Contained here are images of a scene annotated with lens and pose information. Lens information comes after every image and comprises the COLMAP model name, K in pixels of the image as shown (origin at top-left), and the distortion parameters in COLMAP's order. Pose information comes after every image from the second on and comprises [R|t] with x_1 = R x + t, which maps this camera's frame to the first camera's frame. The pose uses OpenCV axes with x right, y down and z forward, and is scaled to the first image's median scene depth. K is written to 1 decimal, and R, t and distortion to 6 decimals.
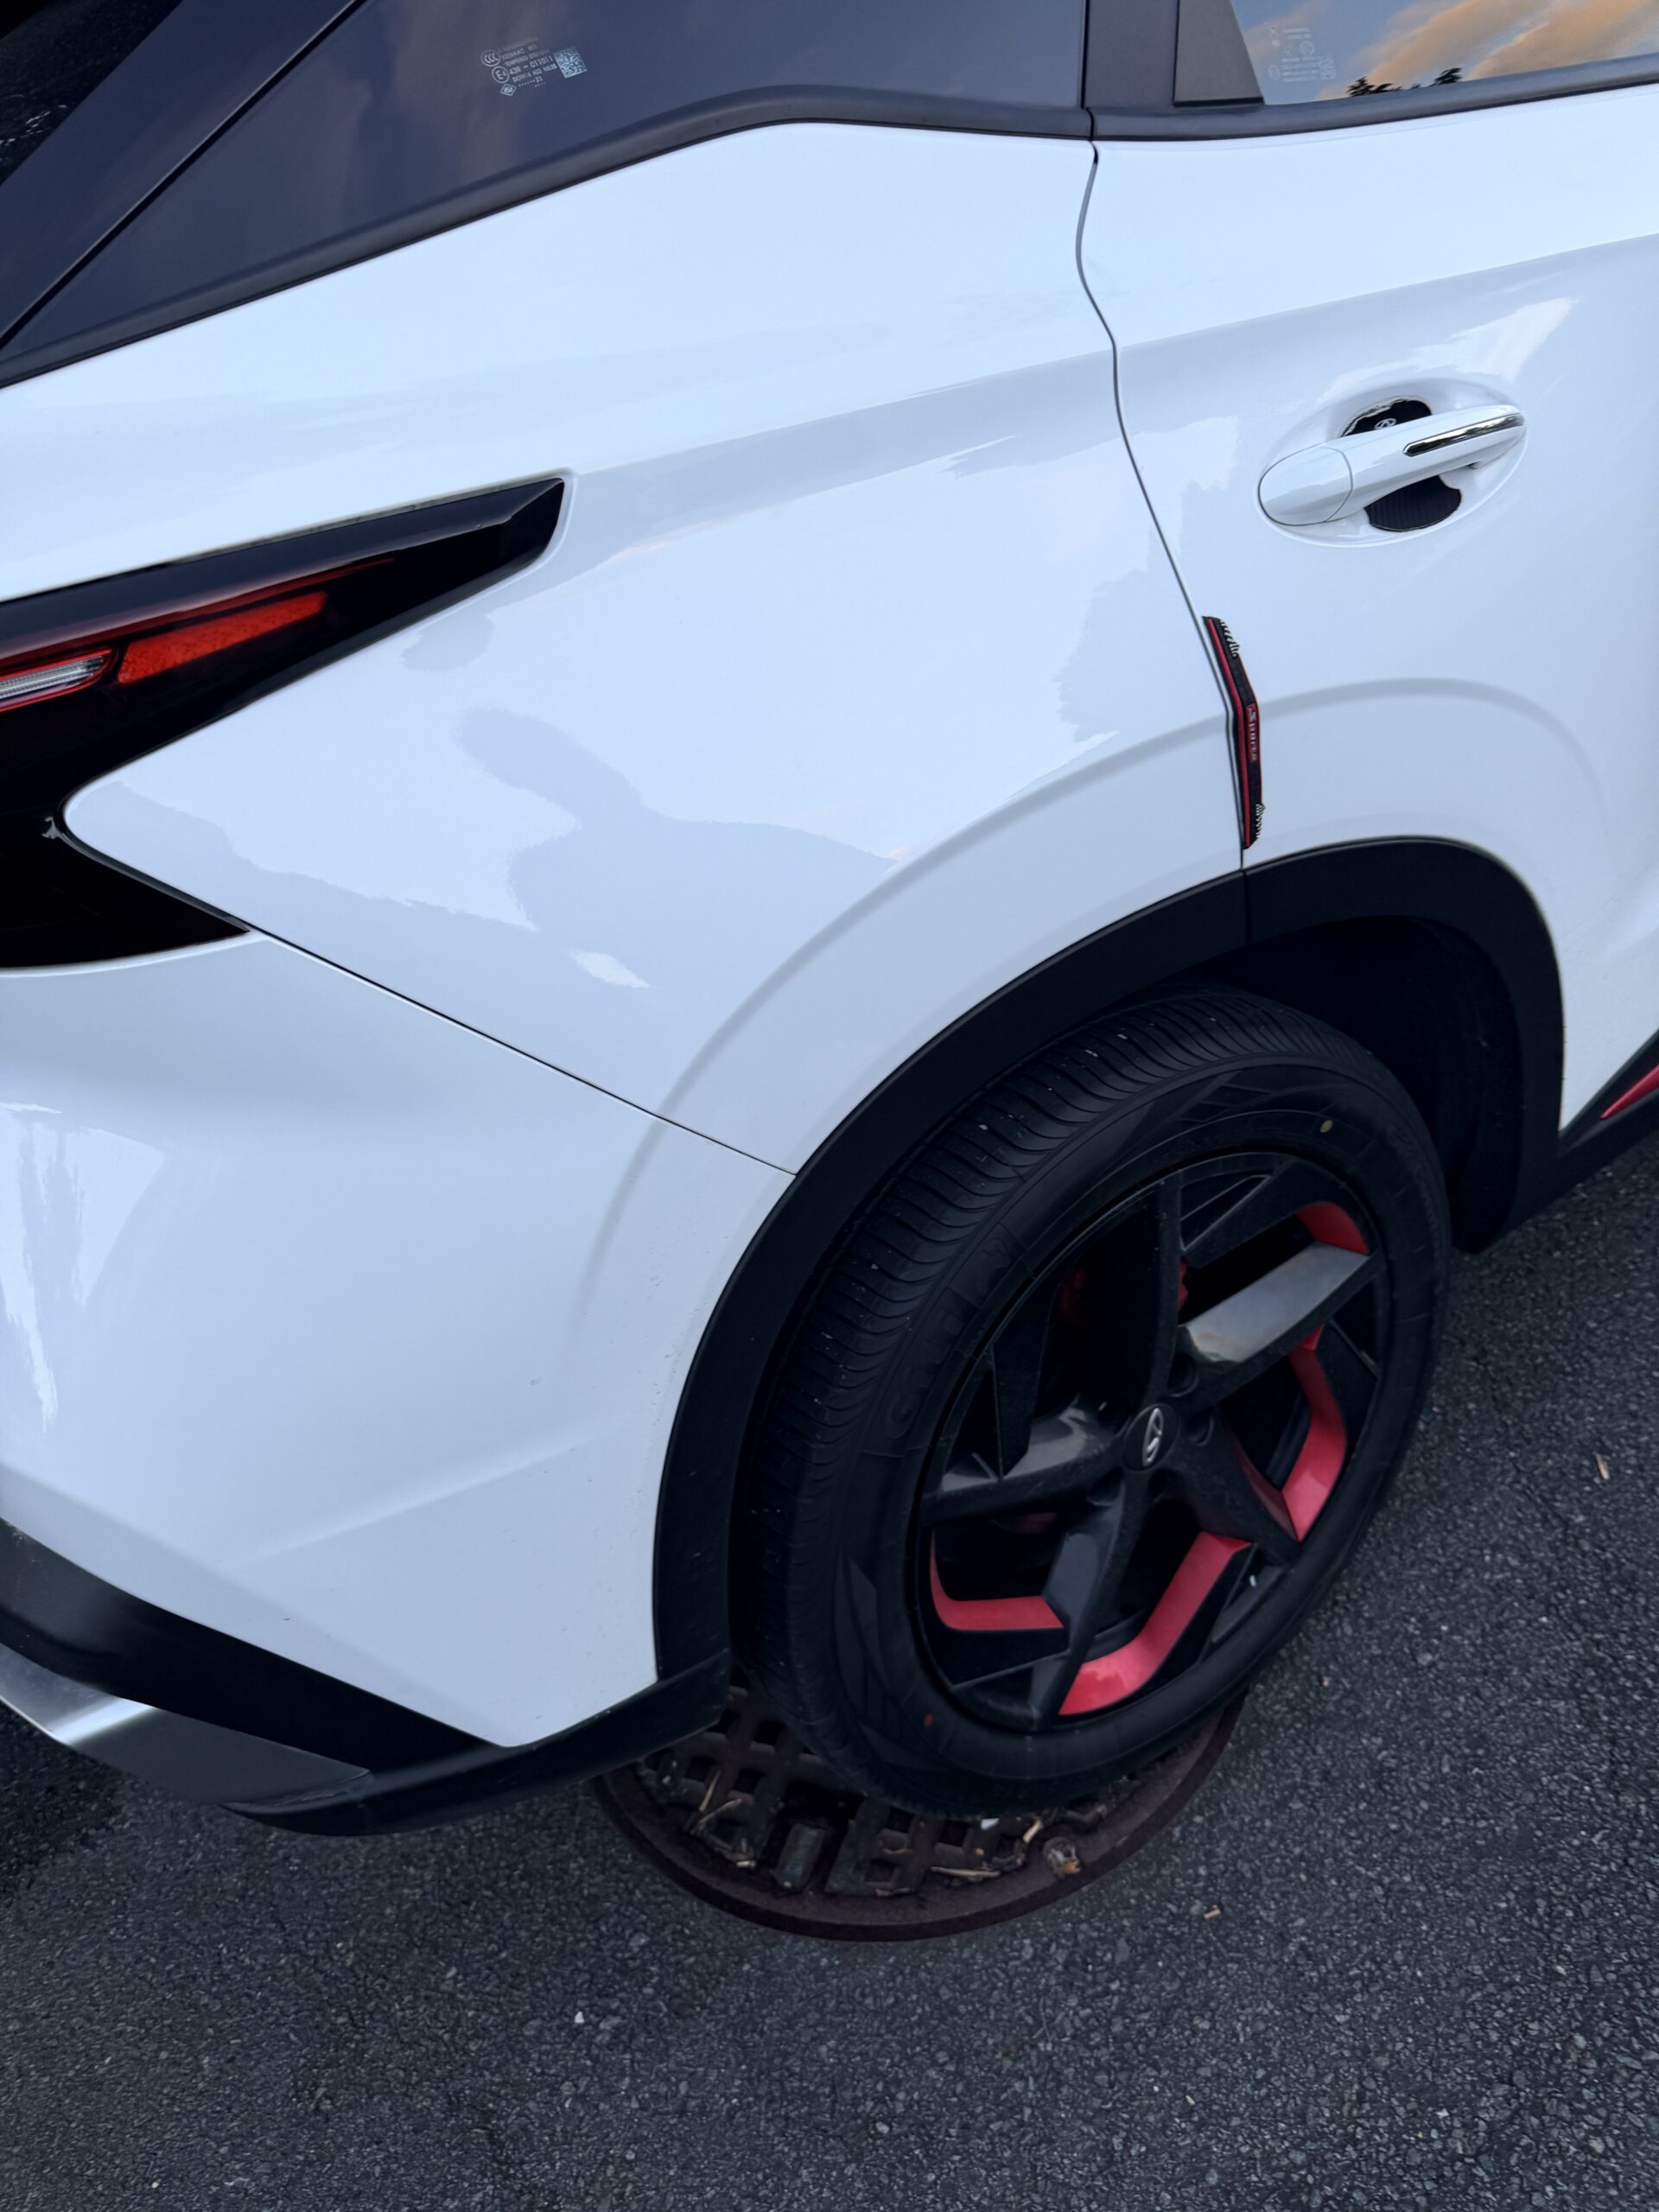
lens RADIAL K [[1431.0, 0, 829.5], [0, 1431.0, 1106.0], [0, 0, 1]] dist [0.059395, -0.085604]
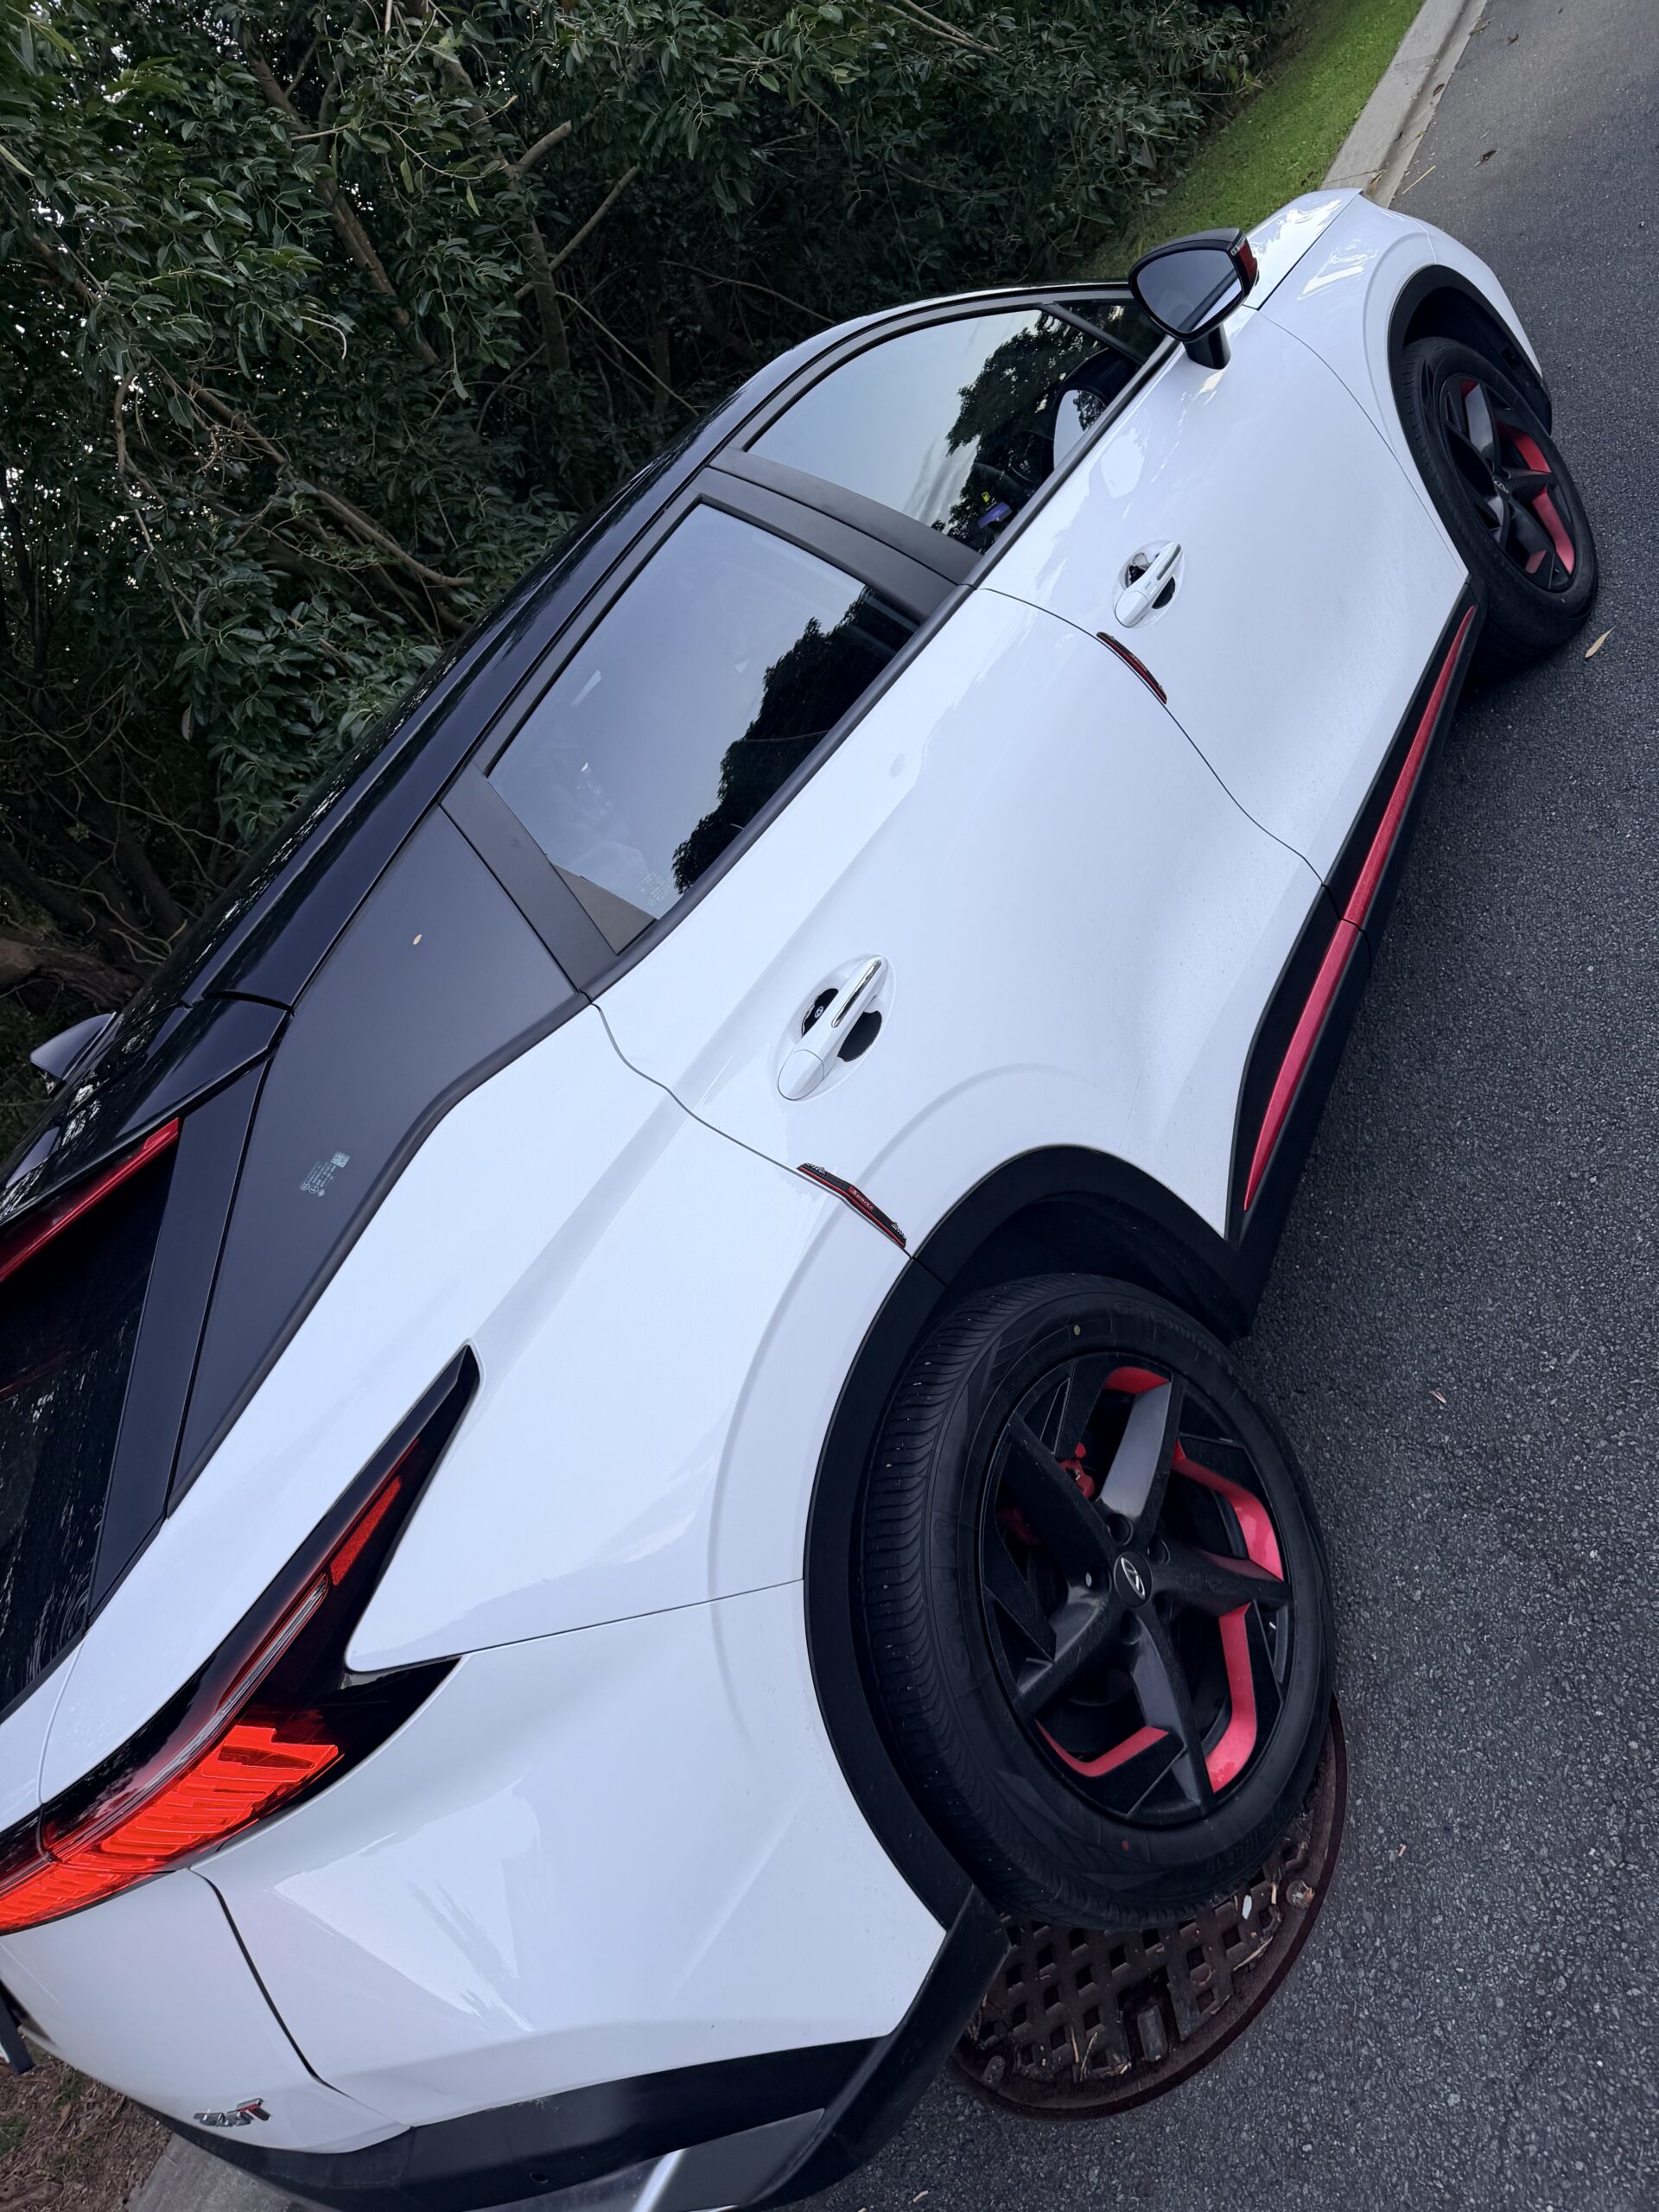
lens RADIAL K [[1507.6, 0, 857.0], [0, 1507.6, 1106.0], [0, 0, 1]] dist [0.031821, -0.026483]
pose [[0.790394, -0.594995, 0.145801, 0.074178], [0.611378, 0.751135, -0.249026, 0.084457], [0.038653, 0.285969, 0.957459, -0.616471]]
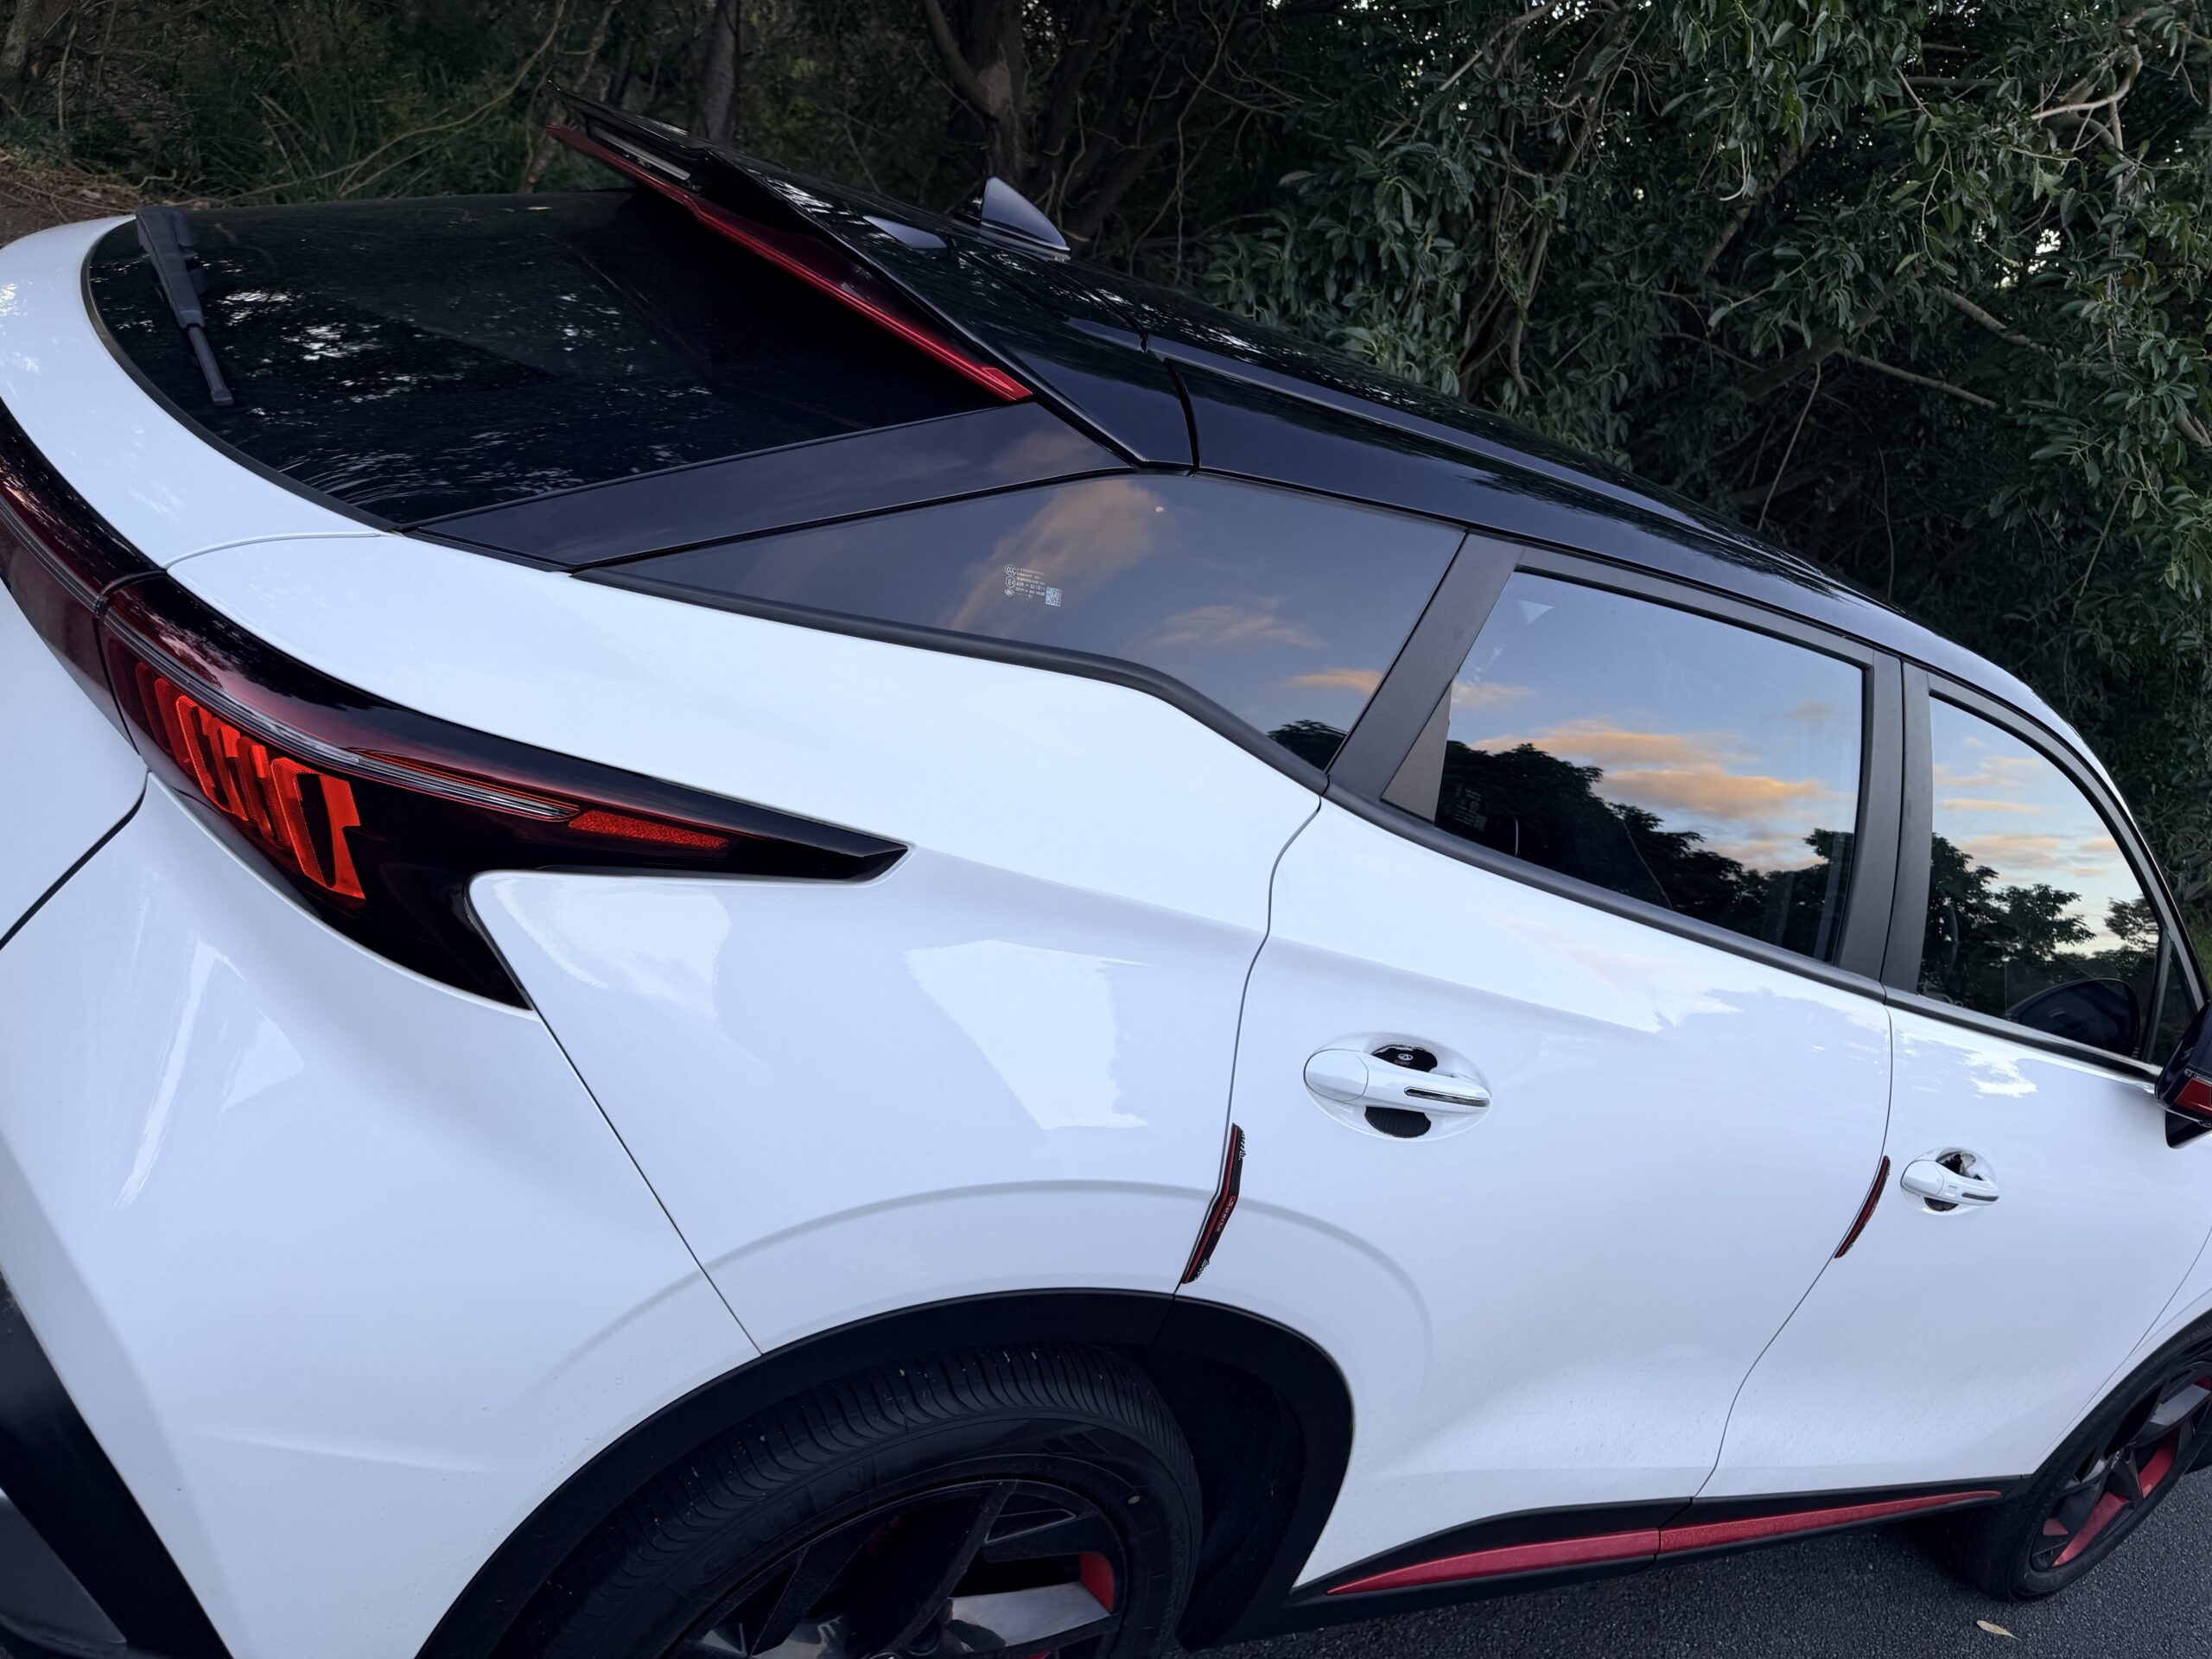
lens RADIAL K [[1507.6, 0, 1106.0], [0, 1507.6, 829.5], [0, 0, 1]] dist [0.031821, -0.026483]
pose [[0.834746, 0.536369, 0.124532, -0.142169], [-0.486310, 0.824206, -0.290149, -0.070732], [-0.258267, 0.181639, 0.948844, -0.322611]]
